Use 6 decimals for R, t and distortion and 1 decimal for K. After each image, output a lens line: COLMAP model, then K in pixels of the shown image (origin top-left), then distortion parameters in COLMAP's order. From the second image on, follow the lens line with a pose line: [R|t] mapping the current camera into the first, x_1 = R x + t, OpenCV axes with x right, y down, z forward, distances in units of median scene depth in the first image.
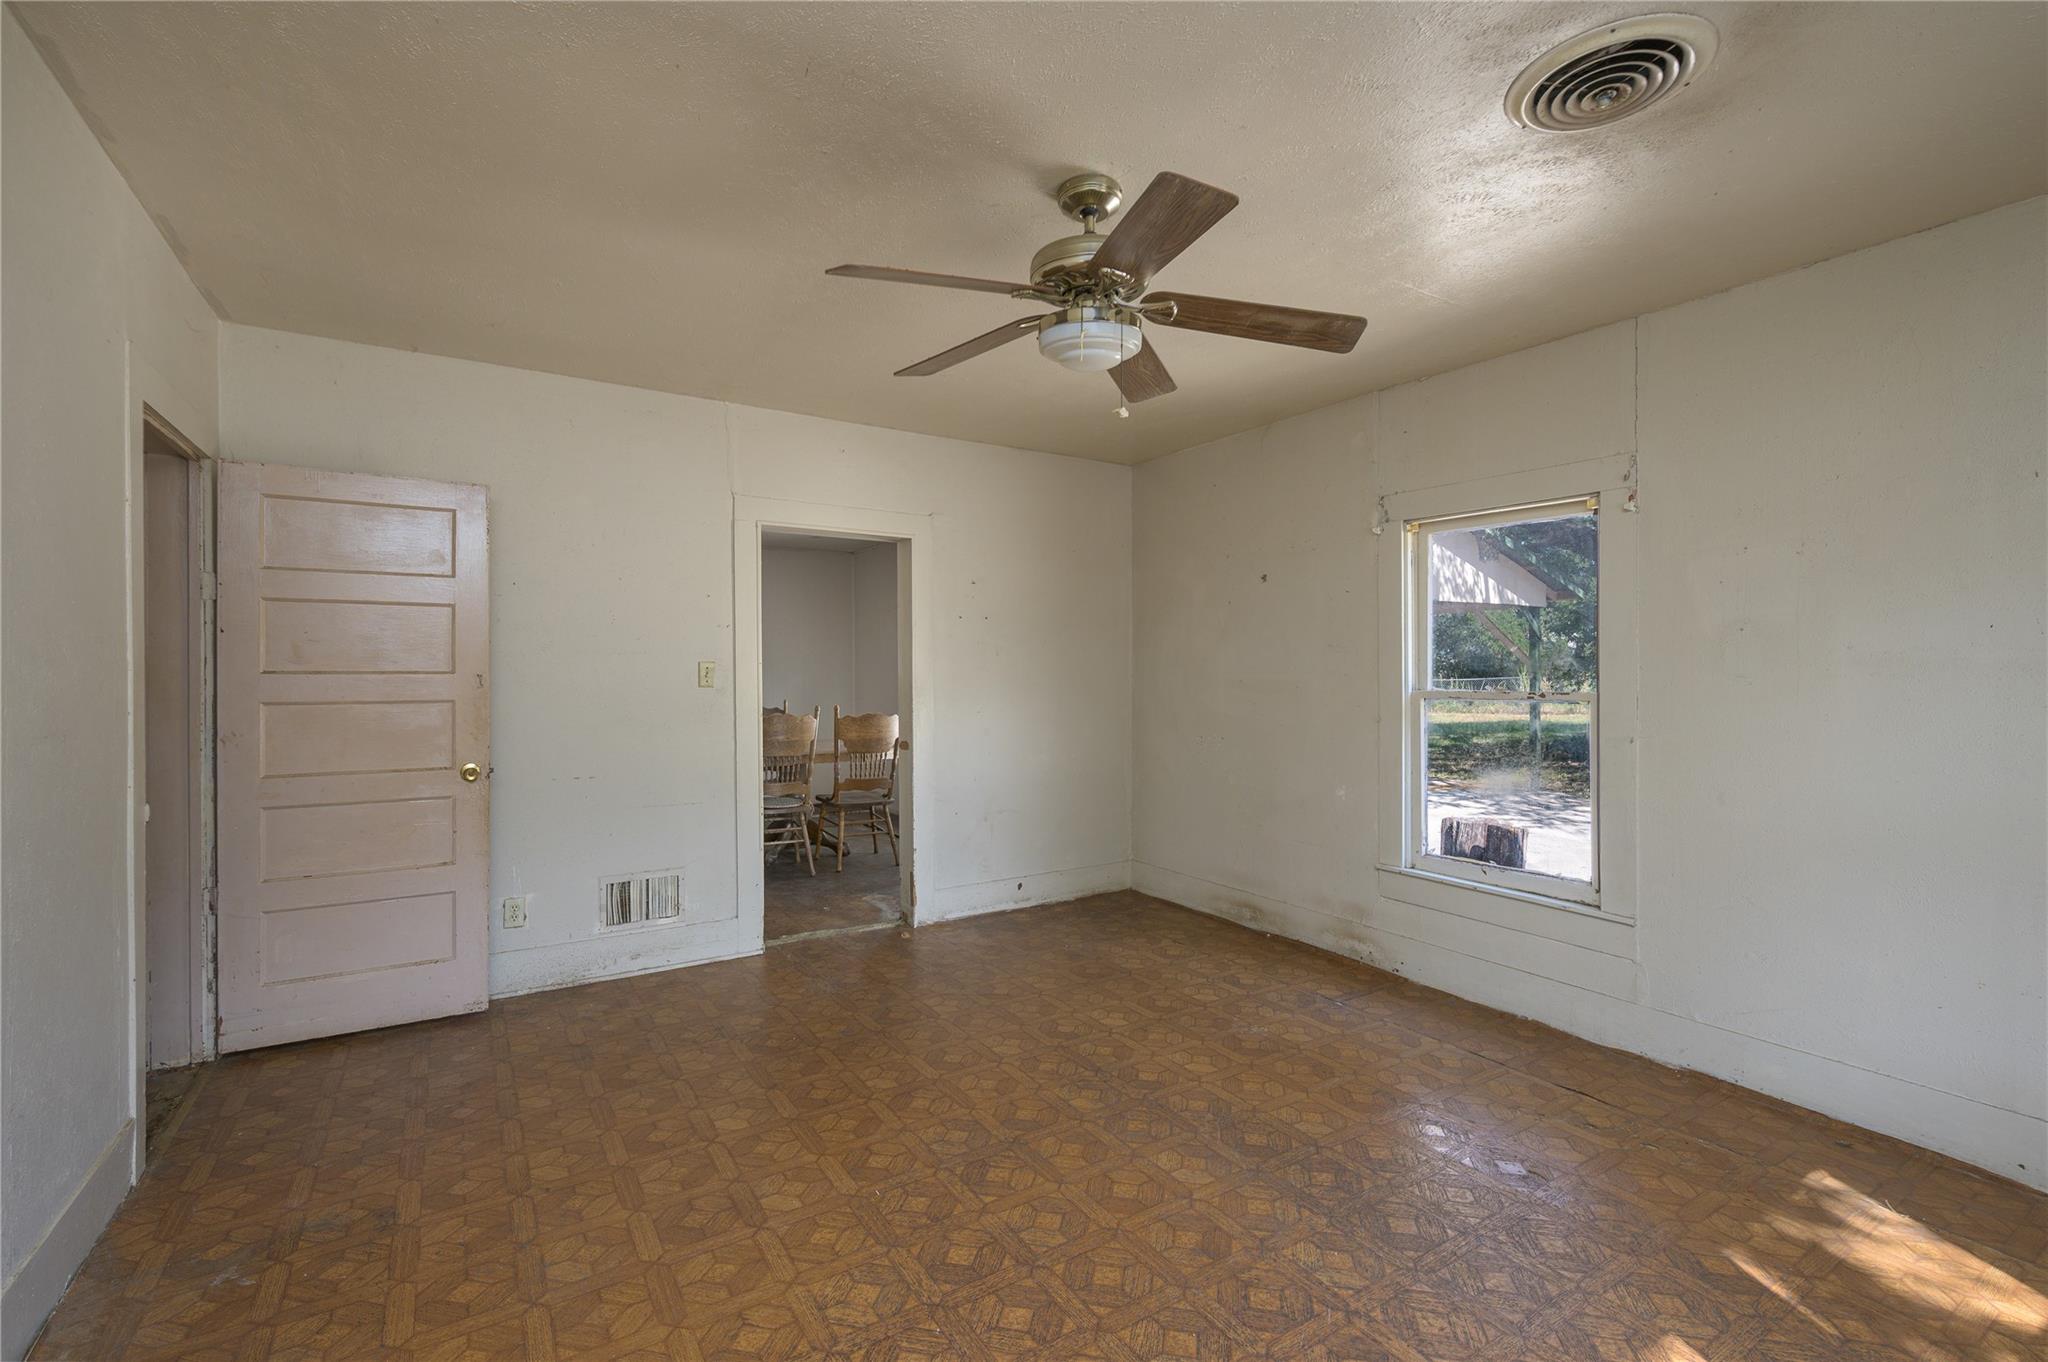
lens RADIAL K [[913.5, 0, 1027.5], [0, 913.5, 665.7], [0, 0, 1]] dist [0.013195, 0.001051]
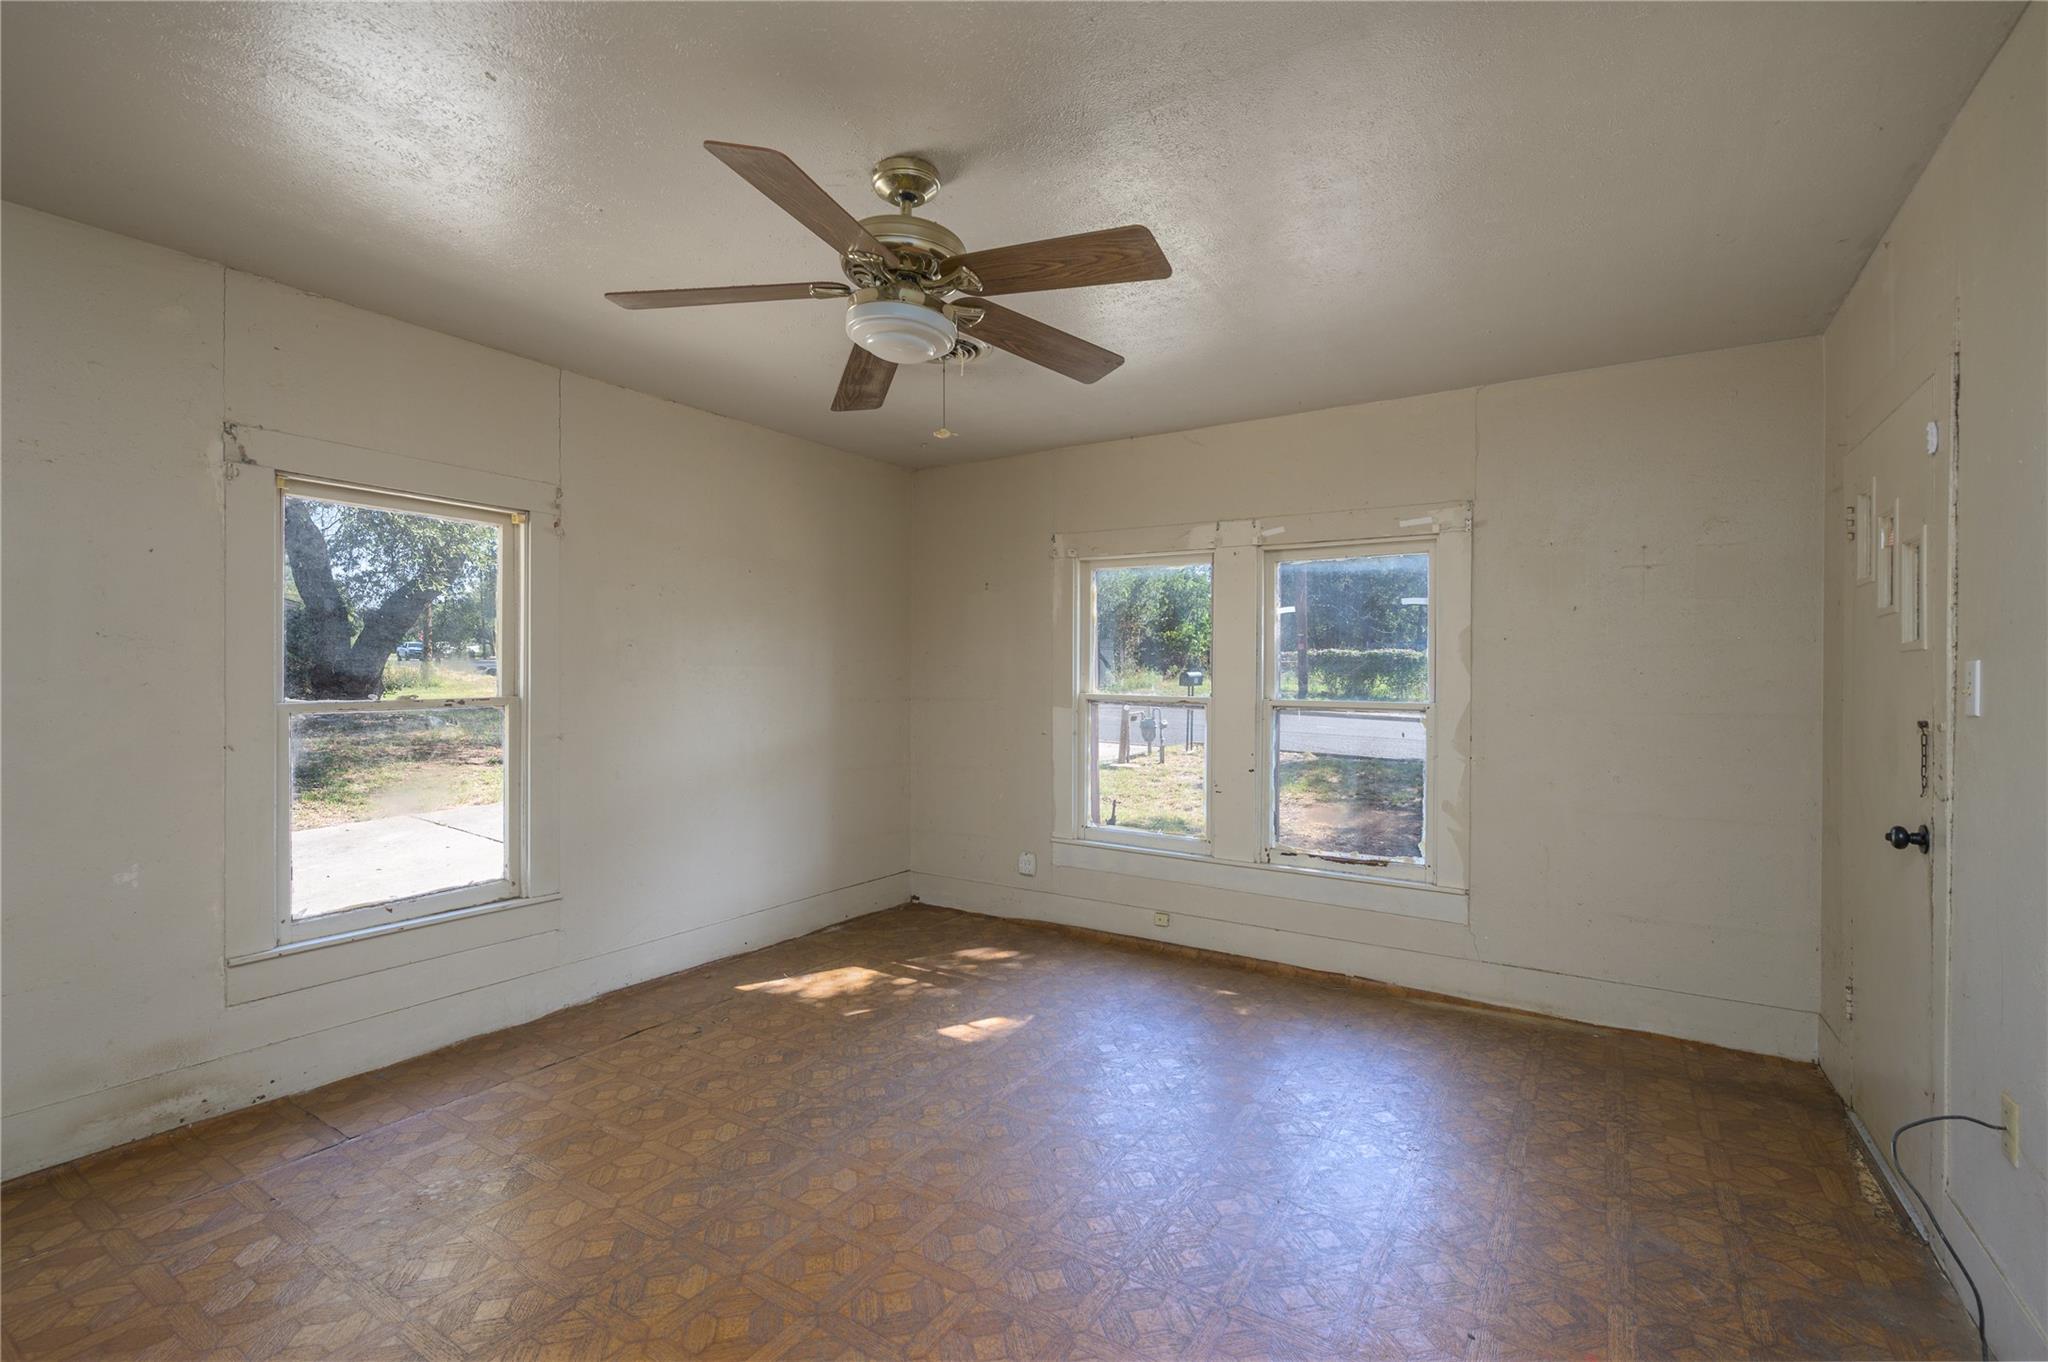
lens RADIAL K [[913.5, 0, 1026.8], [0, 913.5, 686.2], [0, 0, 1]] dist [0.013195, 0.001051]
pose [[-0.428549, -0.011181, 0.903449, -0.700968], [-0.009855, 0.999922, 0.007700, 0.000634], [-0.903465, -0.005603, -0.428626, 1.078921]]
